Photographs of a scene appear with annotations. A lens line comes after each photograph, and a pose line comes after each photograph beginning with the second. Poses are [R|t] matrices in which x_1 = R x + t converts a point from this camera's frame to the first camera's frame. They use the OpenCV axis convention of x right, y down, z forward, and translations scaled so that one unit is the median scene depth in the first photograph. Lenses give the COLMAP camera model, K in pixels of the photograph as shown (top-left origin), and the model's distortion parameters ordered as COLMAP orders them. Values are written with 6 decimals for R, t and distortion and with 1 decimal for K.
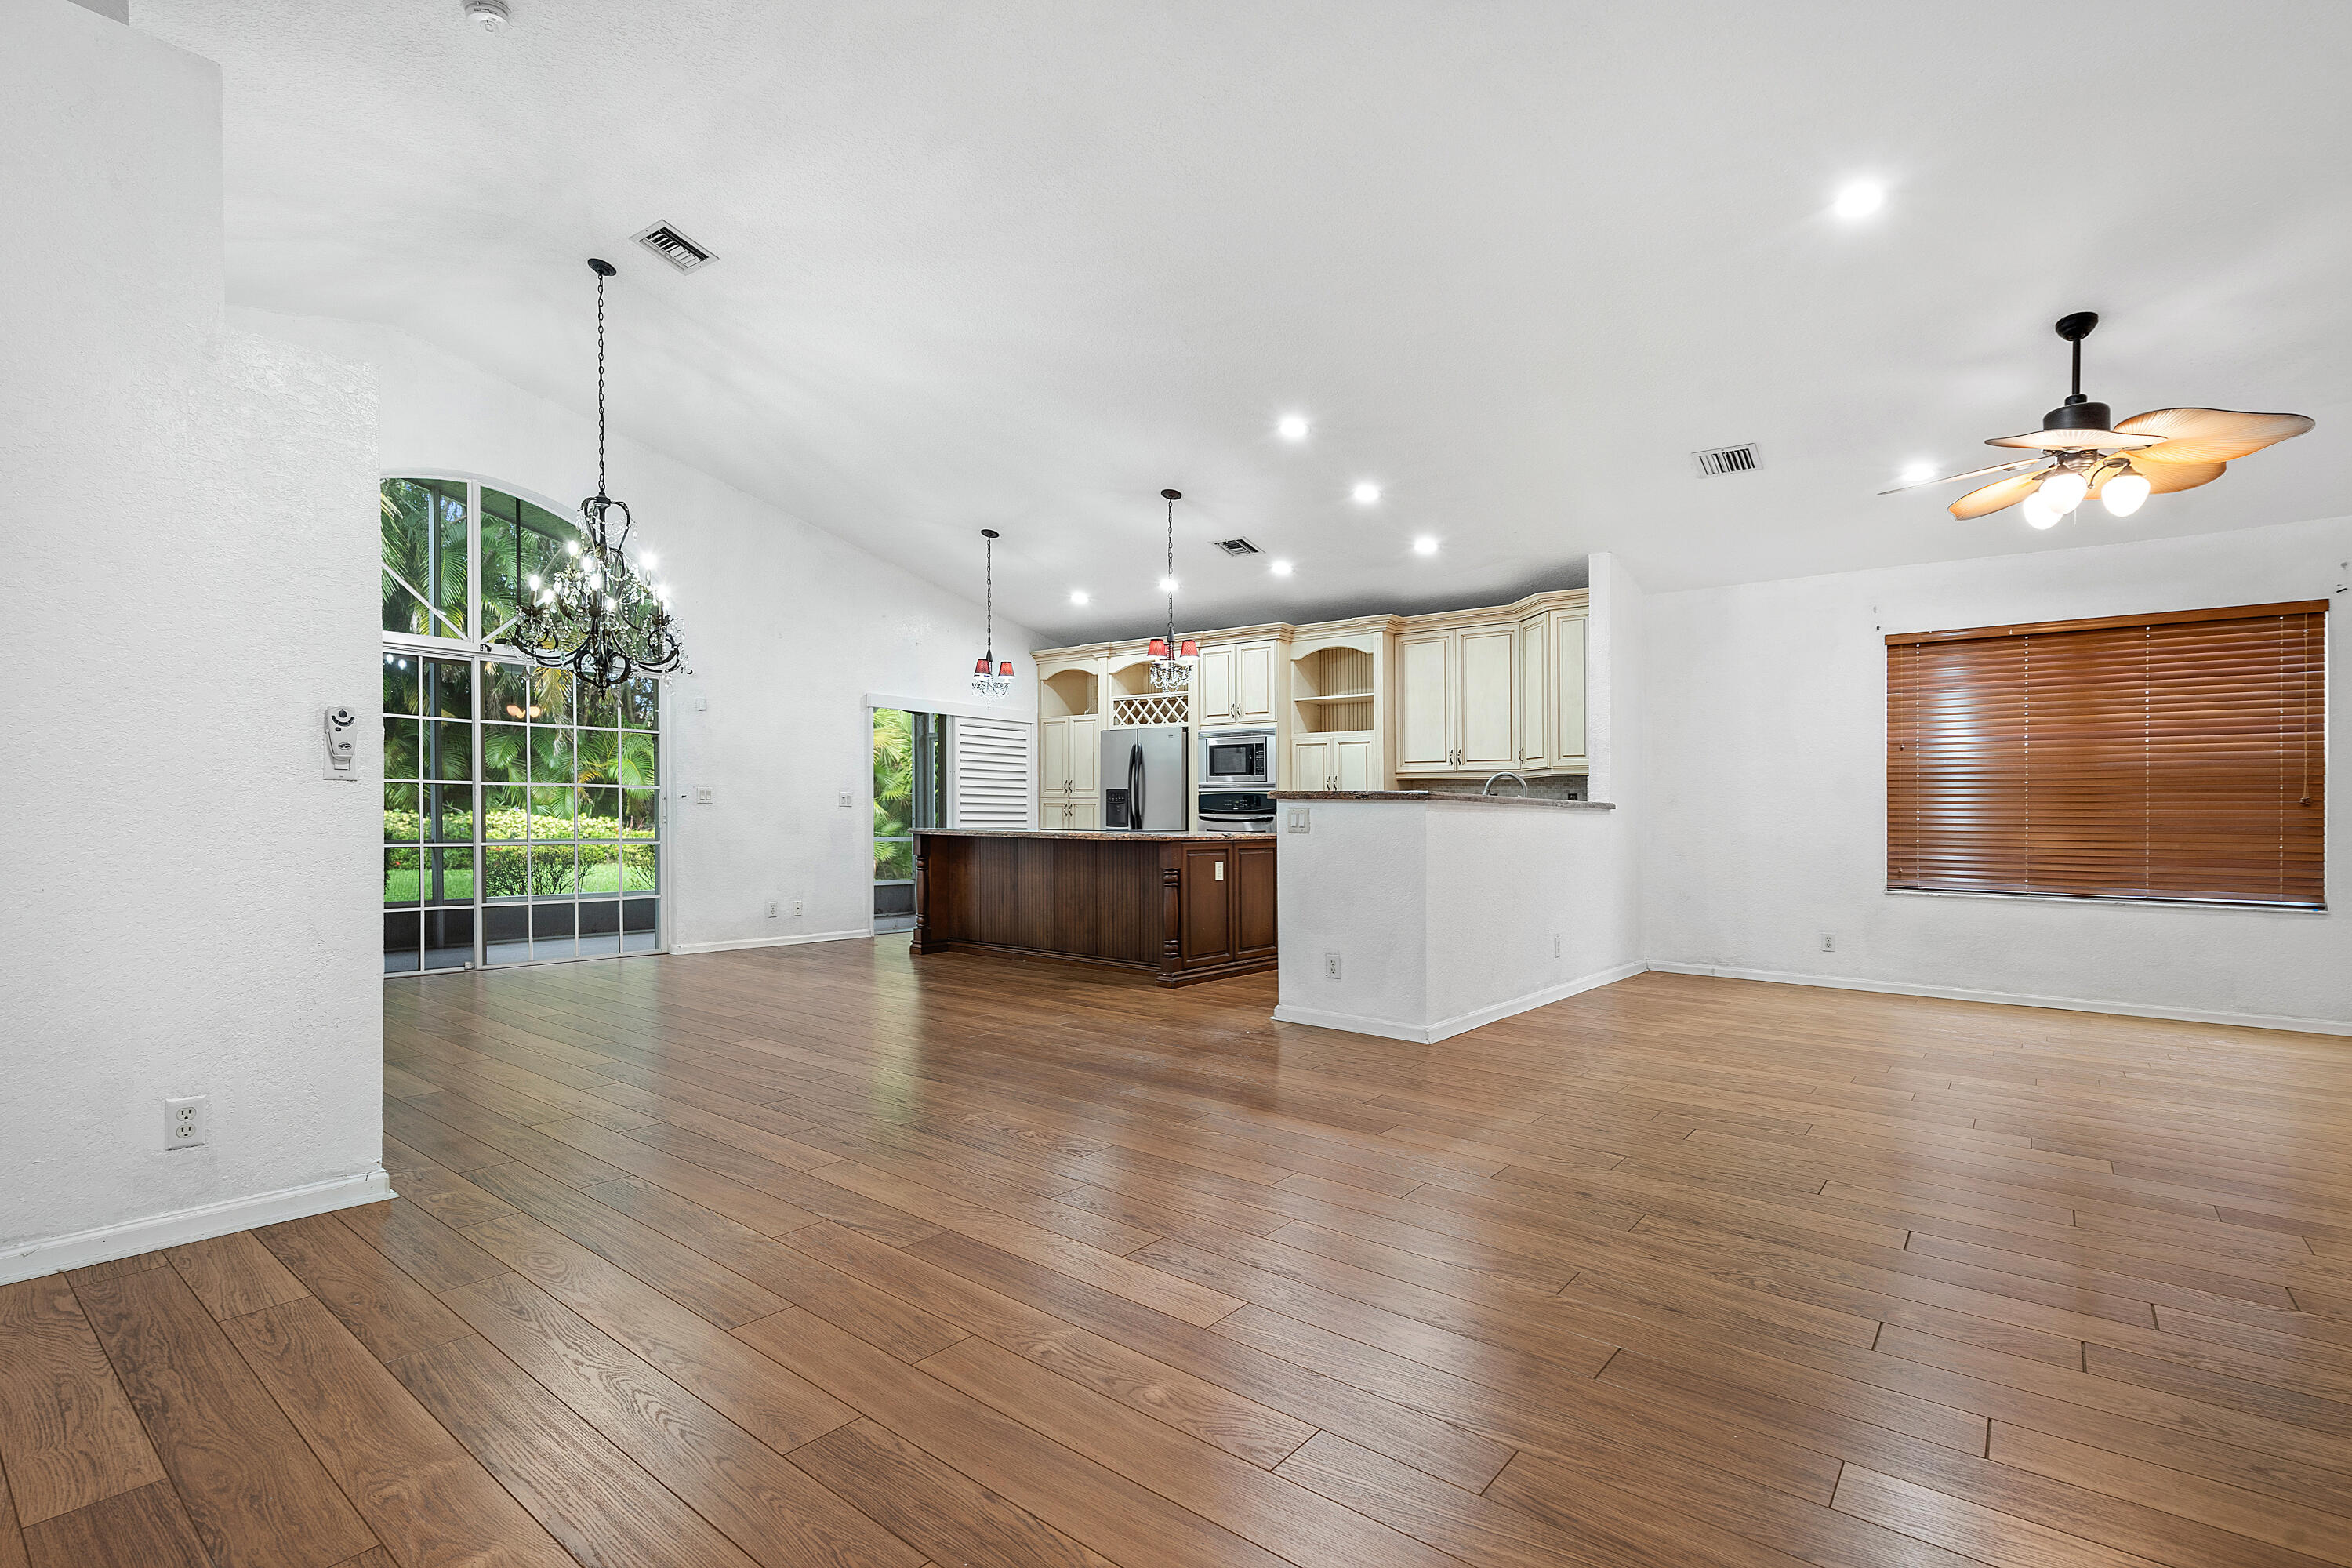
lens RADIAL K [[1090.1, 0, 1114.5], [0, 1090.1, 829.6], [0, 0, 1]] dist [-0.003187, 0.002127]
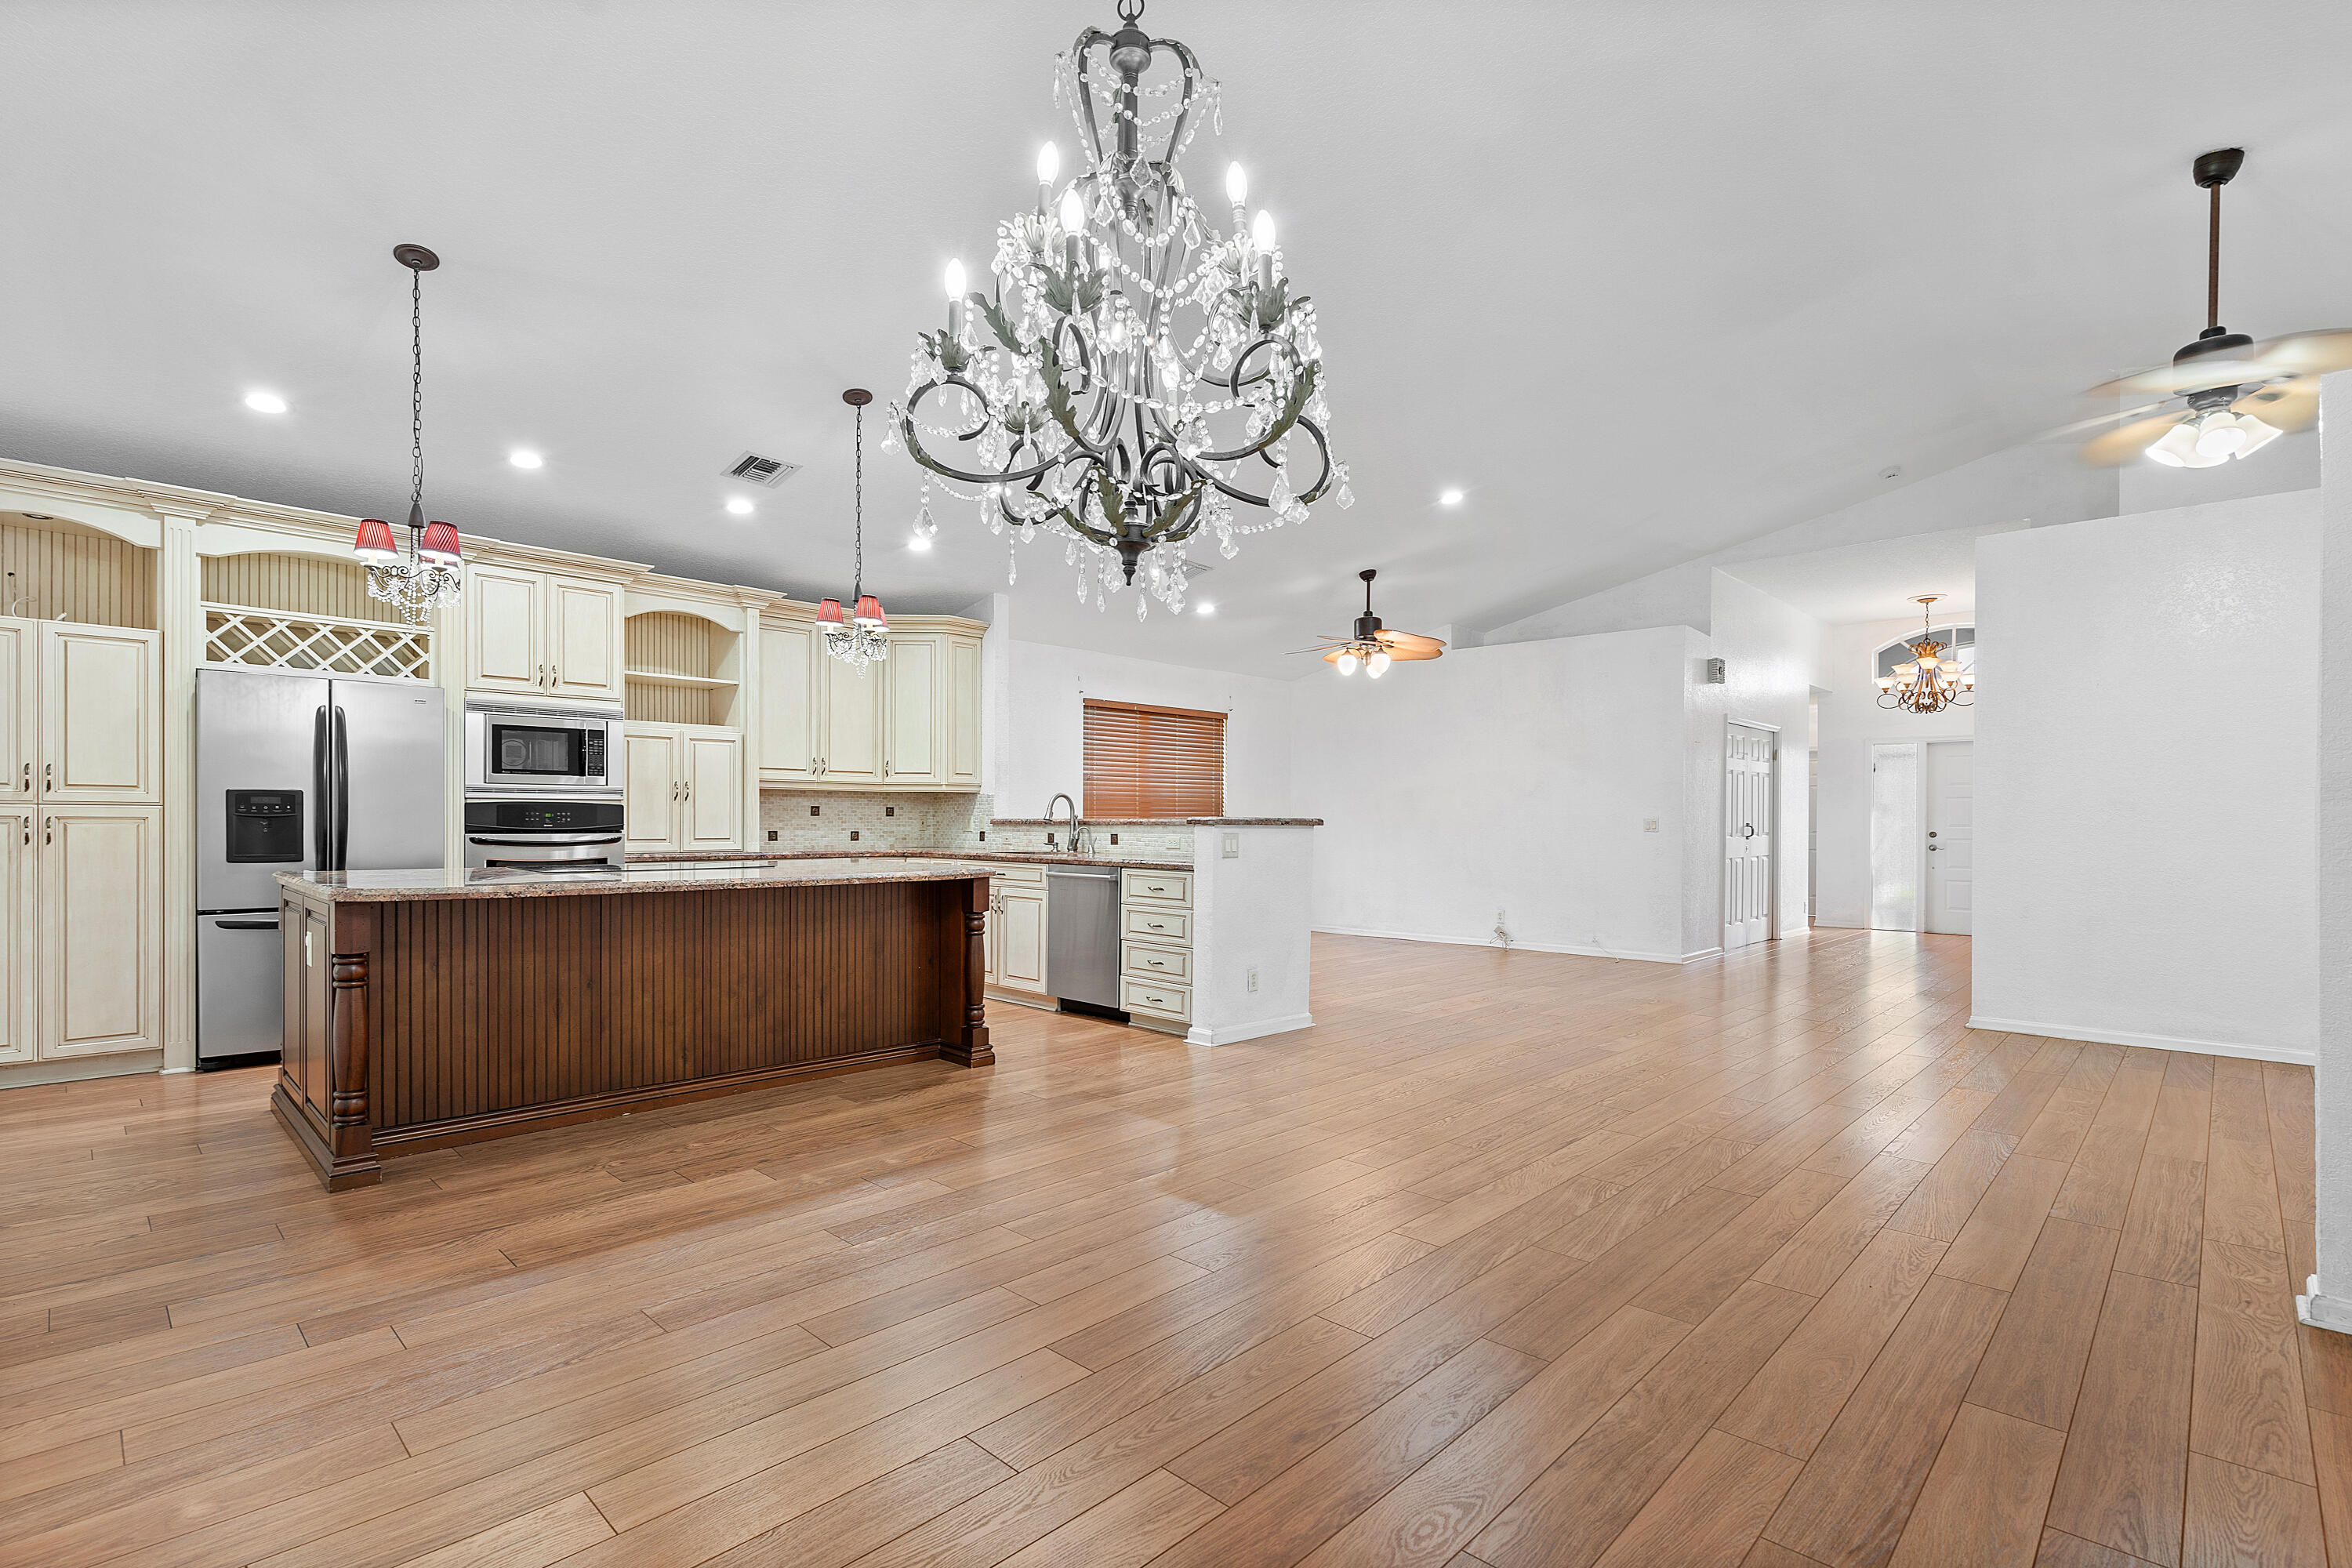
lens RADIAL K [[1090.1, 0, 1168.5], [0, 1090.1, 827.6], [0, 0, 1]] dist [-0.003187, 0.002127]
pose [[0.072945, -0.017962, 0.997174, -0.612689], [0.007602, 0.999819, 0.017453, -0.031670], [-0.997307, 0.006307, 0.073069, 0.696273]]
